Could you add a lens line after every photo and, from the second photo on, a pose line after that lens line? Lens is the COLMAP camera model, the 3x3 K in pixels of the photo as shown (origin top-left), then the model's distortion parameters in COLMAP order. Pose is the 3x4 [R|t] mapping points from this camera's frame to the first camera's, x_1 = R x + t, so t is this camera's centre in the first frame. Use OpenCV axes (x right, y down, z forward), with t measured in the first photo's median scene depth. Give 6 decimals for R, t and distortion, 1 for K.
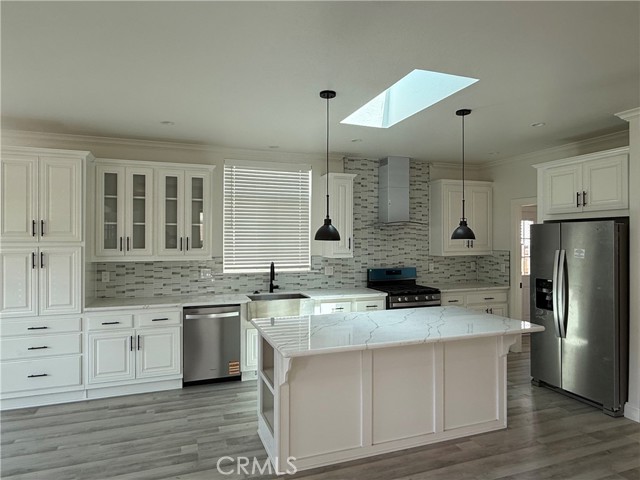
lens RADIAL K [[396.7, 0, 320.0], [0, 396.7, 240.0], [0, 0, 1]] dist [-0.002541, -0.000549]
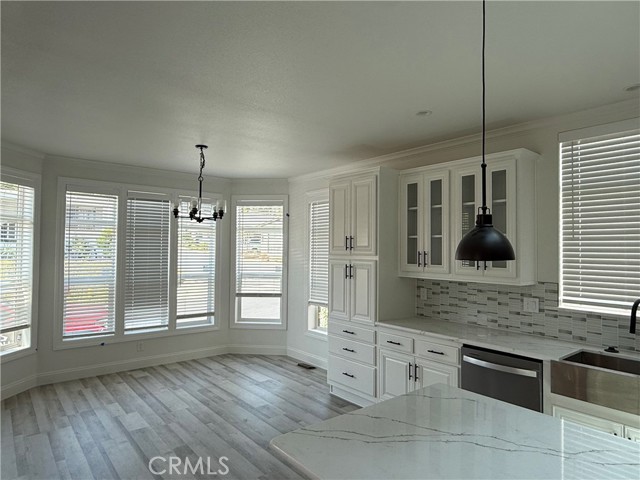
lens RADIAL K [[396.7, 0, 320.0], [0, 396.7, 240.0], [0, 0, 1]] dist [-0.002541, -0.000549]
pose [[0.330911, -0.021653, -0.943413, 0.274658], [-0.014698, 0.999497, -0.028096, -0.004722], [0.943547, 0.023163, 0.330426, 0.460208]]
